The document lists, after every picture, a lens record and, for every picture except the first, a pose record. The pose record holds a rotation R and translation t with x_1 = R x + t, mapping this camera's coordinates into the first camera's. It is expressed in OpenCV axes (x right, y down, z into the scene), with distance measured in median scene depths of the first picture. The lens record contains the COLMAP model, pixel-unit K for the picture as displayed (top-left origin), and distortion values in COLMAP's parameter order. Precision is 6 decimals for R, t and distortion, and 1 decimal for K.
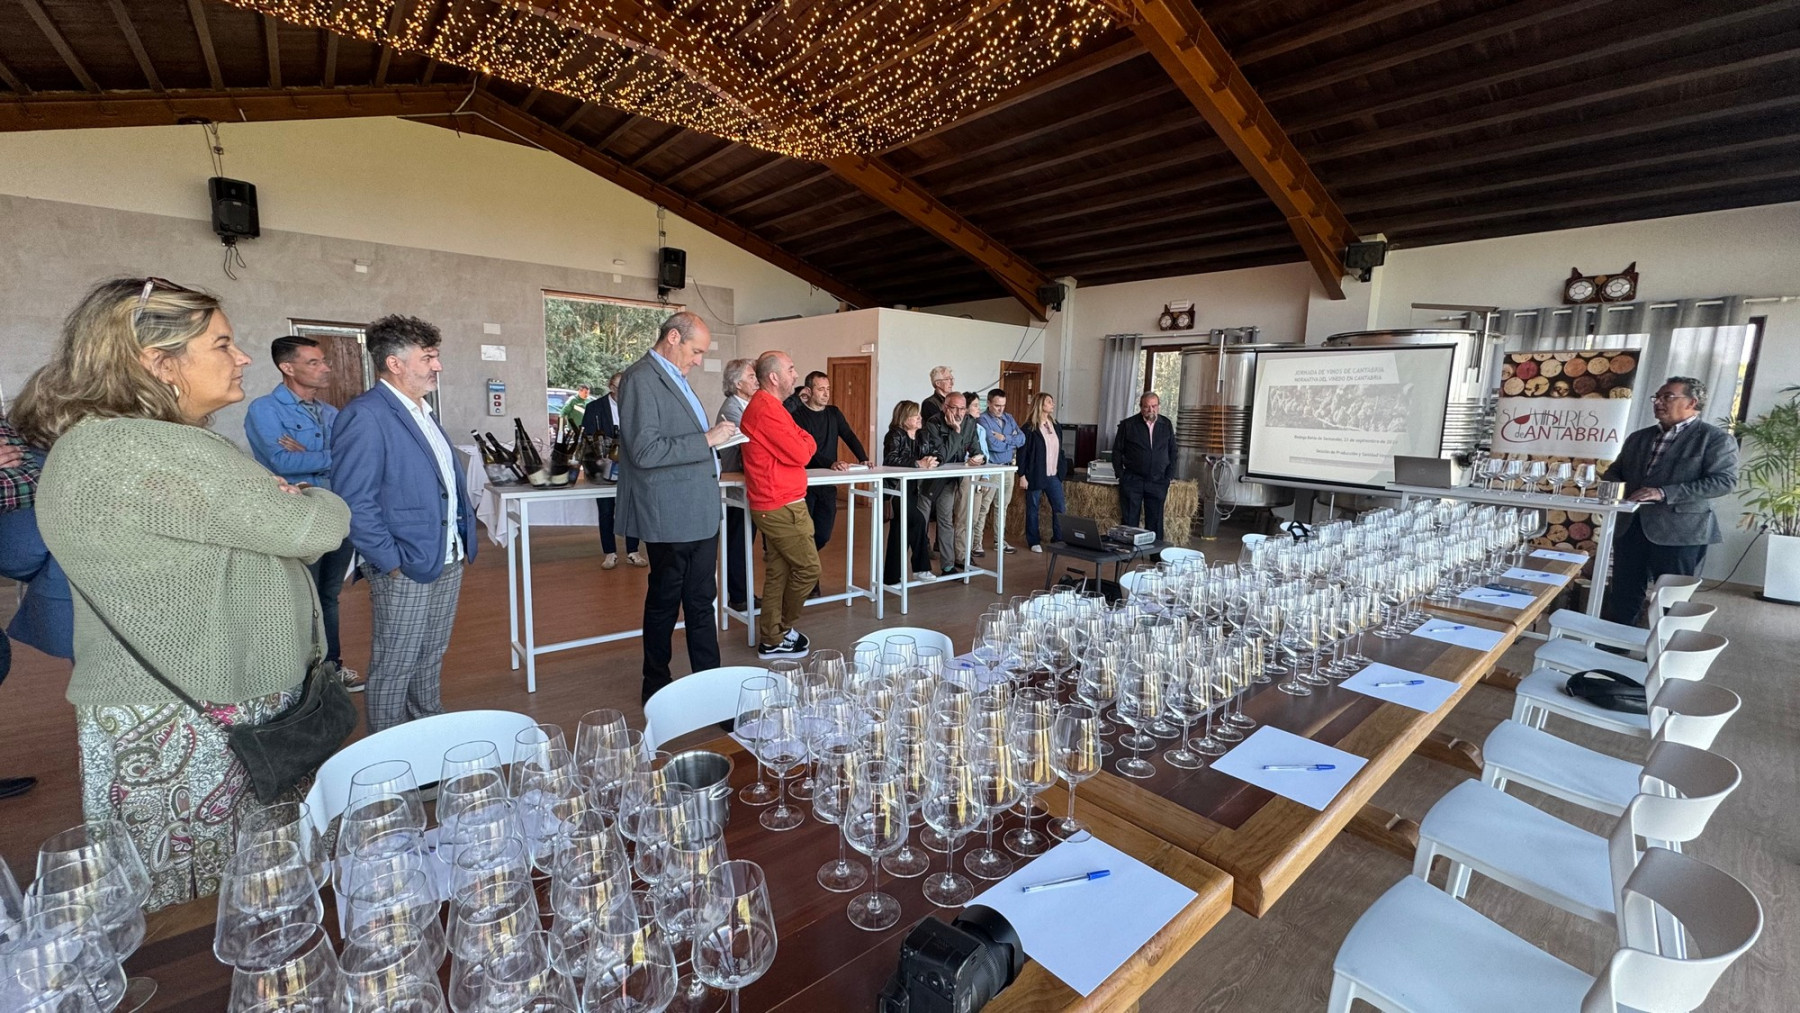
lens RADIAL K [[713.7, 0, 910.1], [0, 713.7, 506.6], [0, 0, 1]] dist [-0.004992, 0.000455]
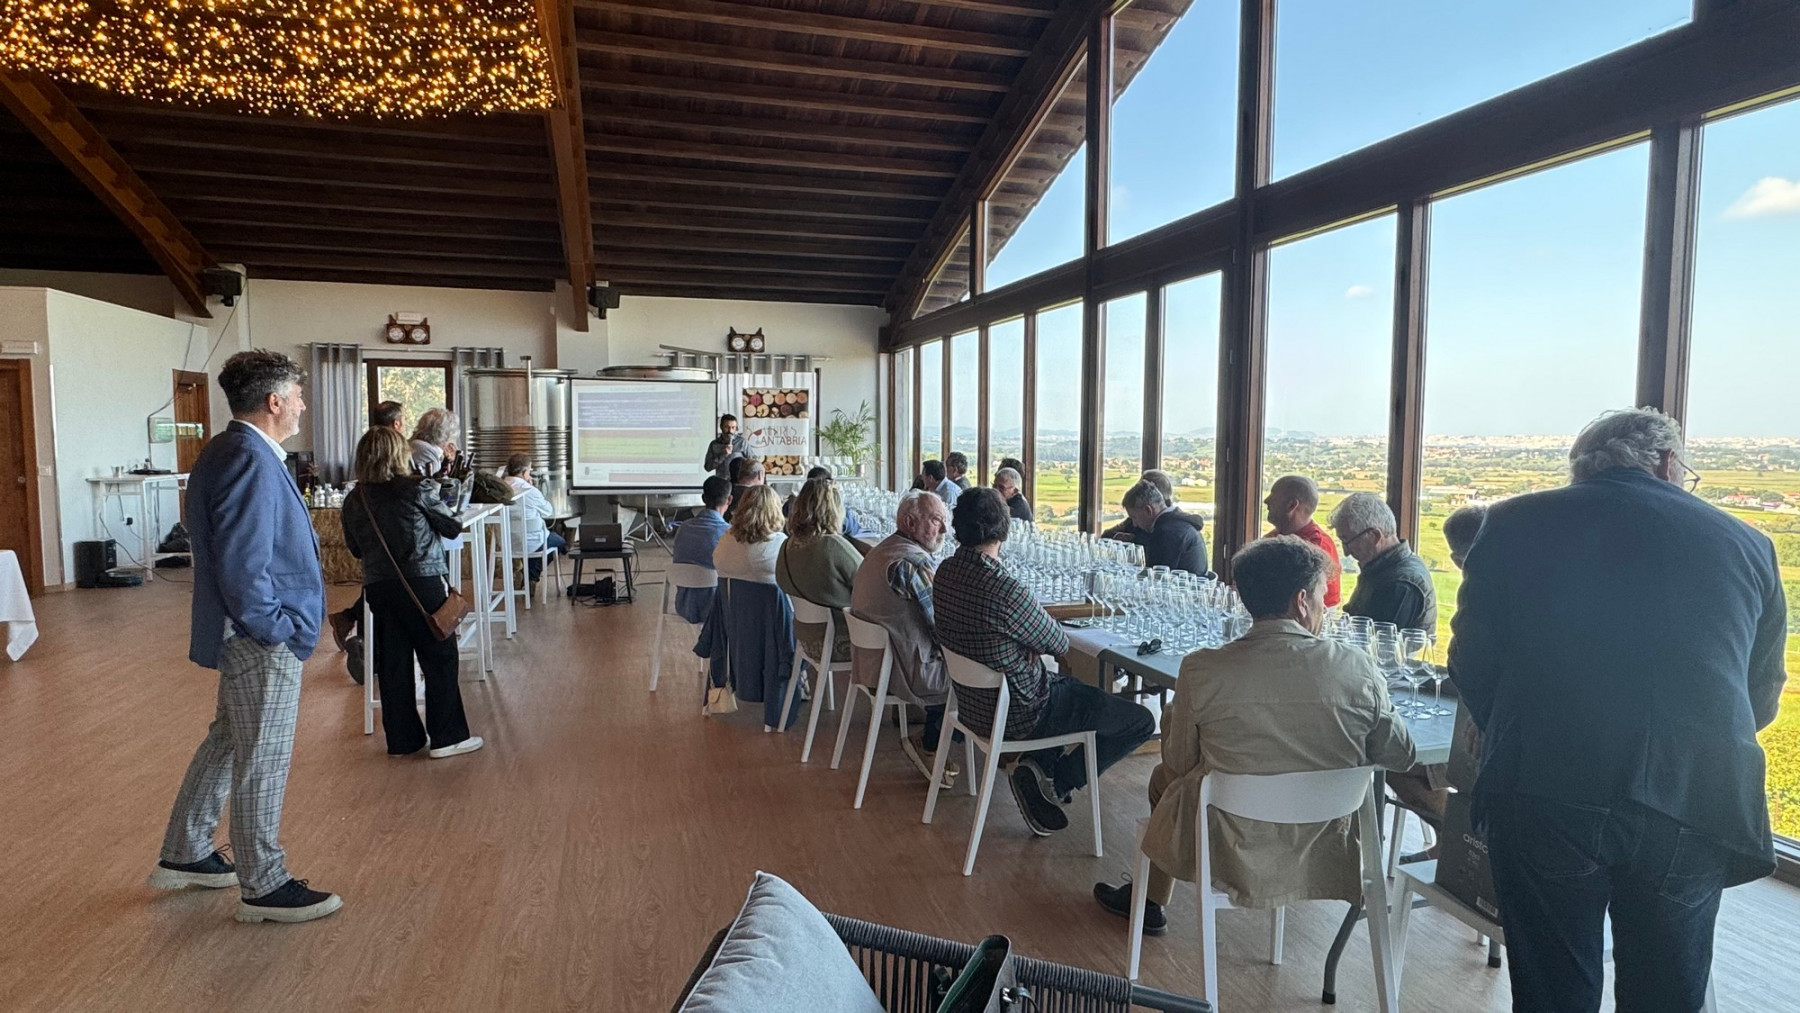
lens RADIAL K [[985.8, 0, 903.7], [0, 985.8, 505.4], [0, 0, 1]] dist [0.000185, 0.001332]
pose [[0.406191, -0.091861, 0.909159, -0.877798], [0.138778, 0.989595, 0.037985, -0.006449], [-0.903188, 0.110742, 0.414713, -0.116841]]
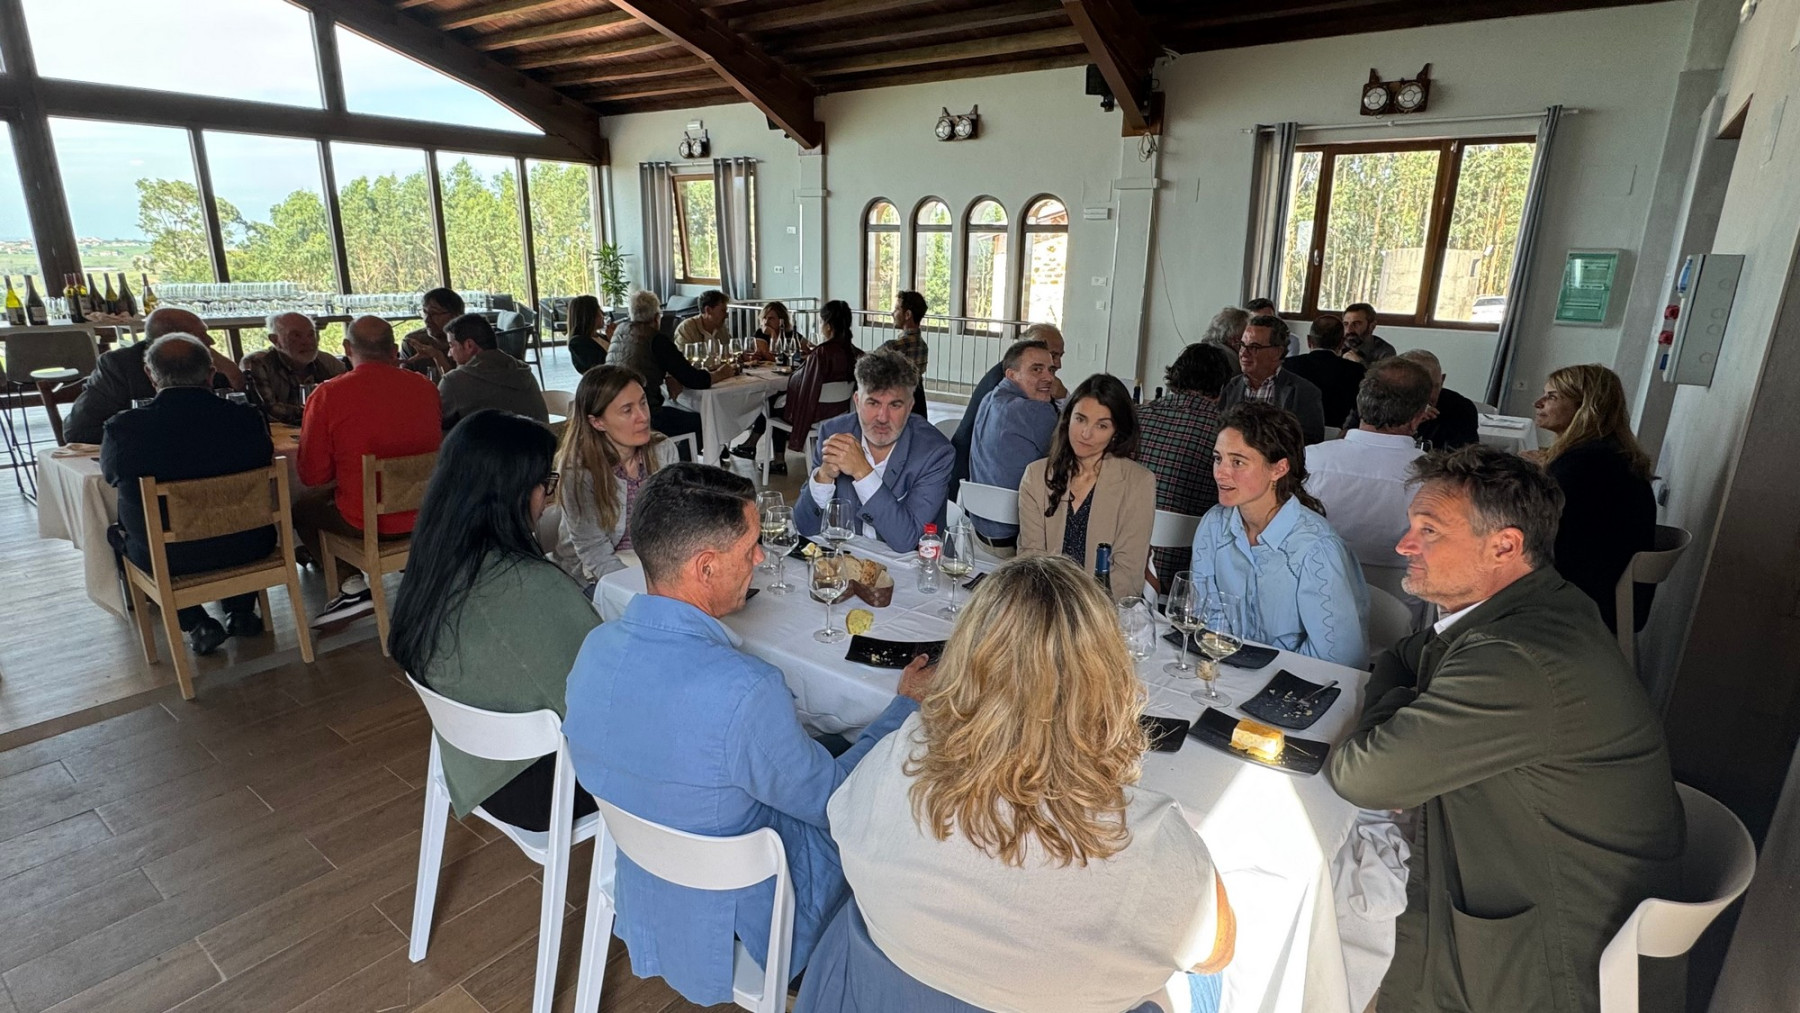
lens RADIAL K [[900.9, 0, 902.1], [0, 900.9, 493.9], [0, 0, 1]] dist [-0.003503, -0.000448]
pose [[-0.973595, 0.016123, -0.227712, -0.800081], [-0.077028, 0.915799, 0.394181, -0.296538], [0.214894, 0.401313, -0.890376, 1.772409]]
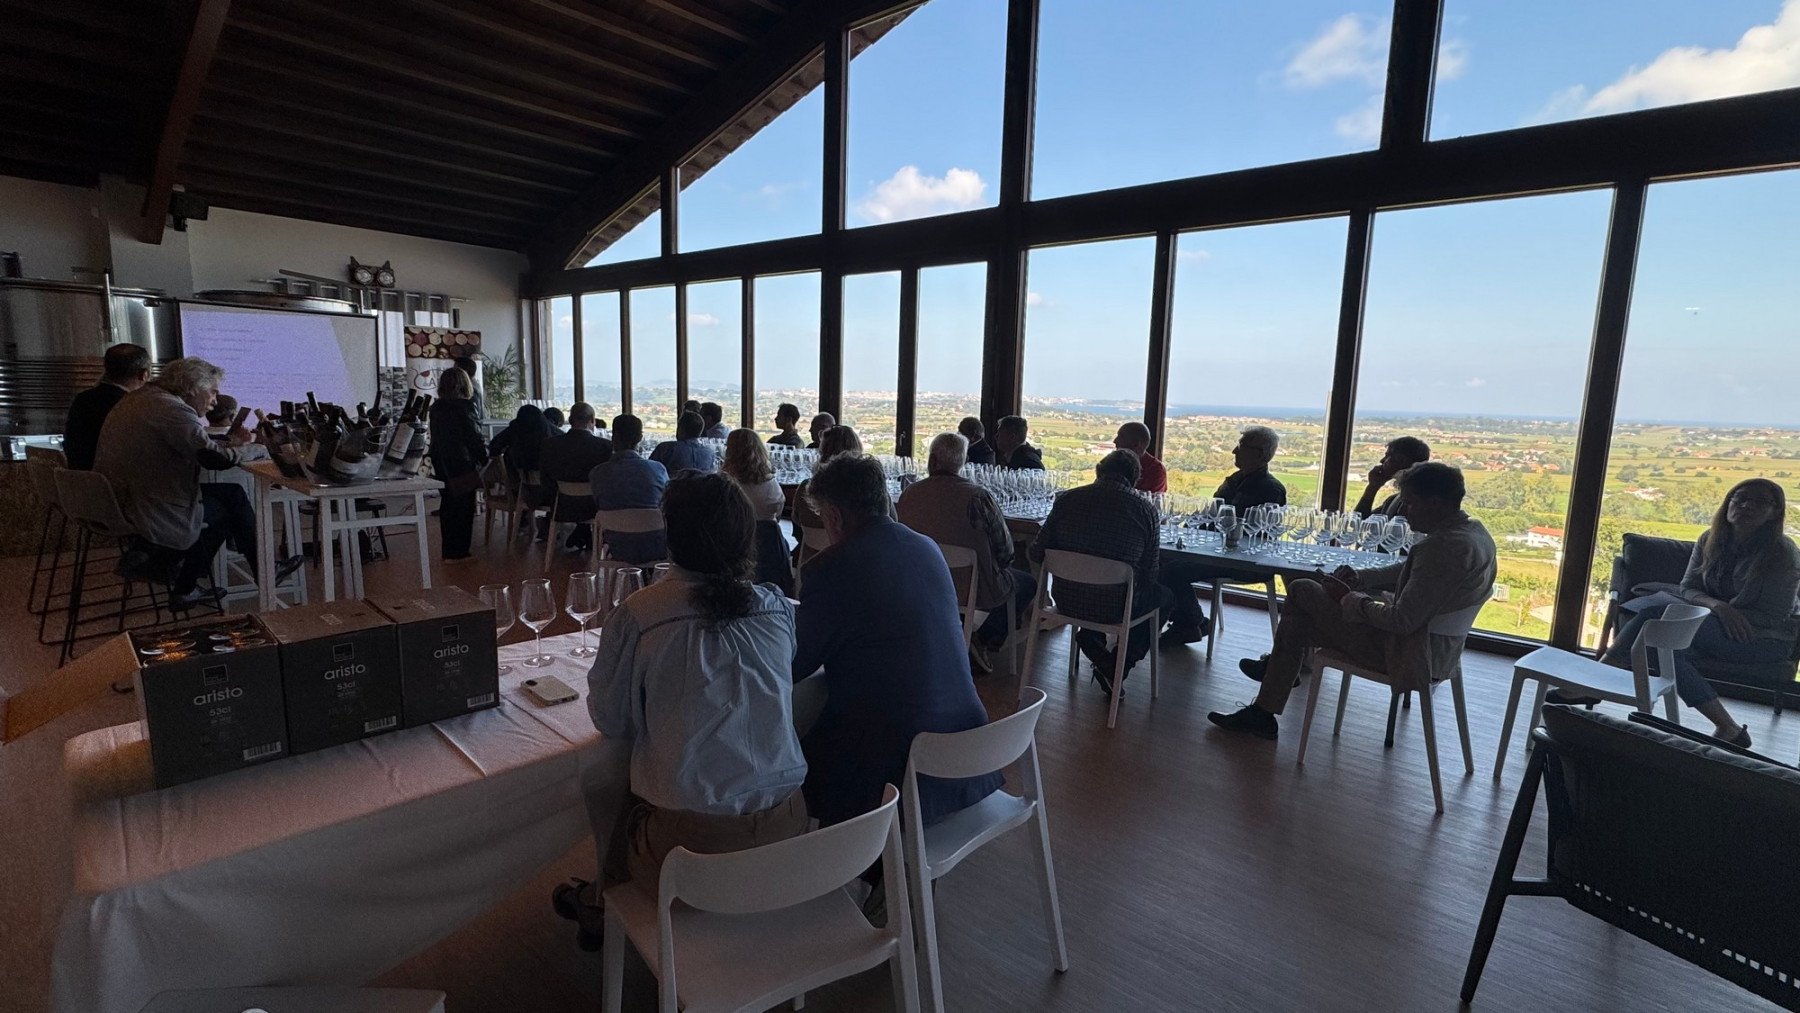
lens RADIAL K [[815.0, 0, 908.4], [0, 815.0, 504.6], [0, 0, 1]] dist [-0.001943, 0.001601]
pose [[-0.167111, -0.166337, 0.971805, -0.902832], [0.110045, 0.976360, 0.186040, -0.060586], [-0.979778, 0.138031, -0.144856, 0.305337]]
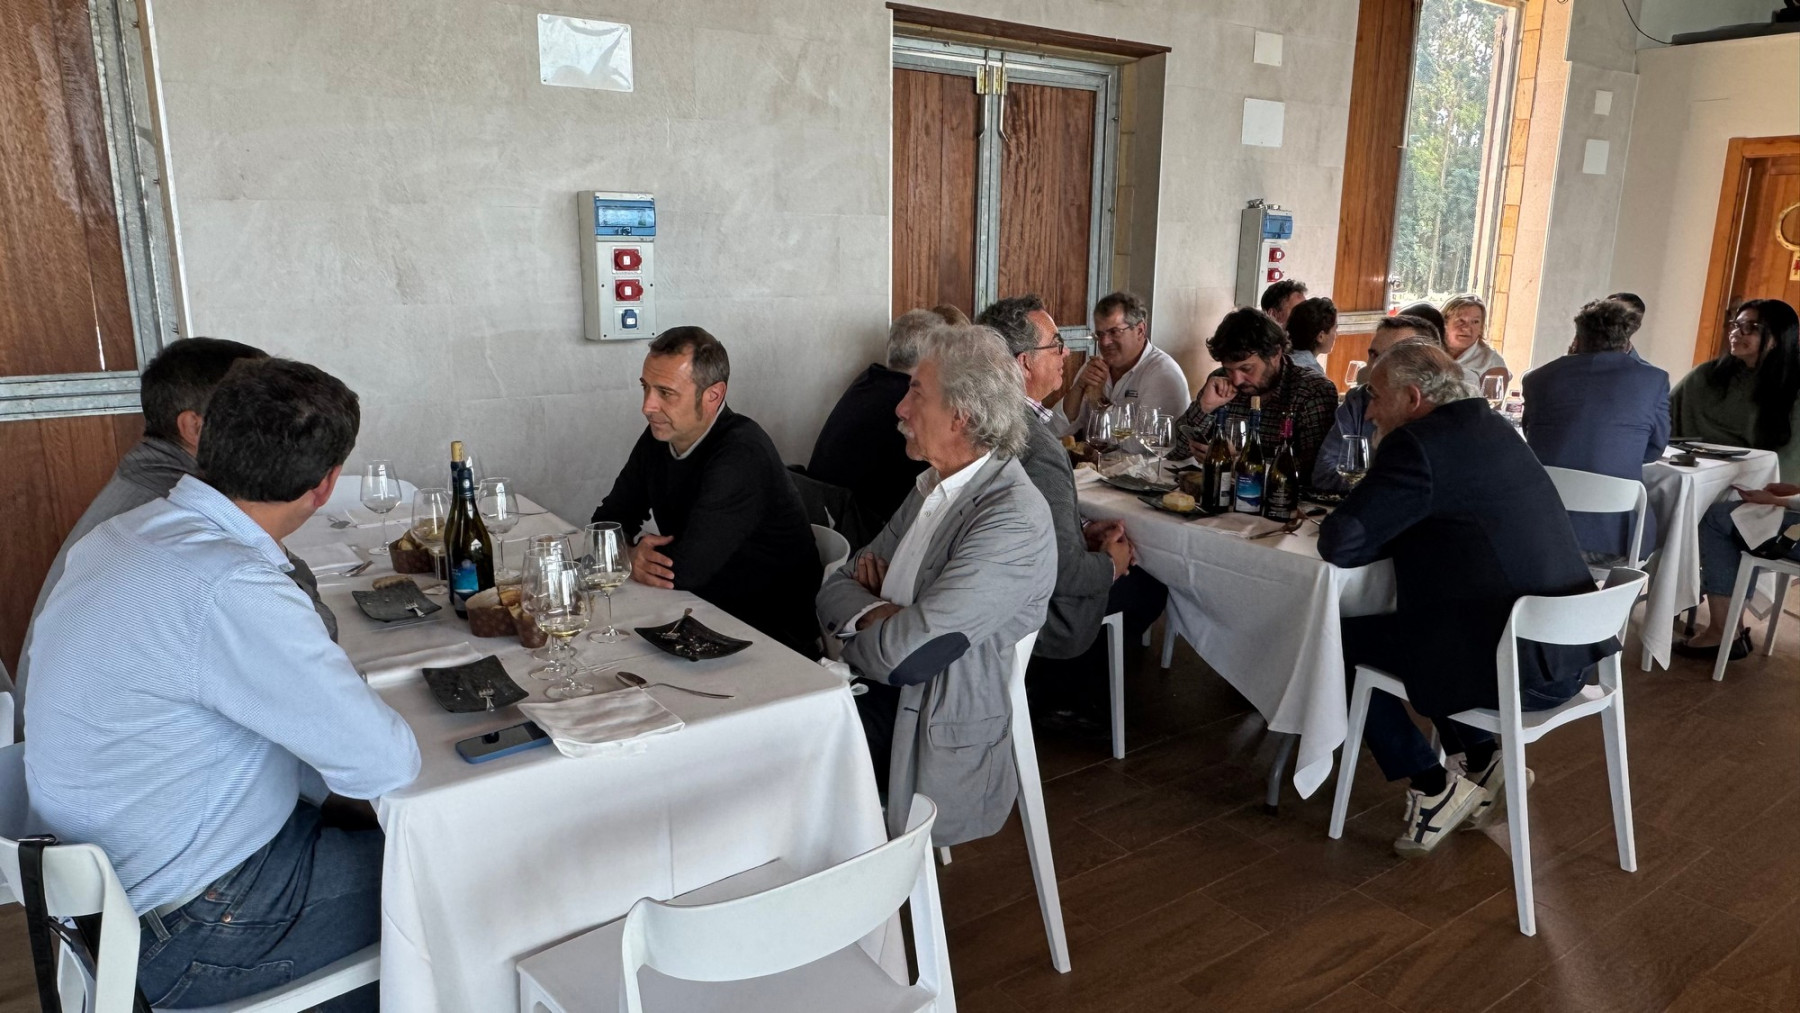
lens RADIAL K [[1146.2, 0, 903.2], [0, 1146.2, 510.8], [0, 0, 1]] dist [-0.001270, -0.006588]
pose [[0.997053, -0.001410, -0.076702, -1.197637], [0.007881, 0.996423, 0.084135, -0.131785], [0.076309, -0.084491, 0.993498, 0.719366]]
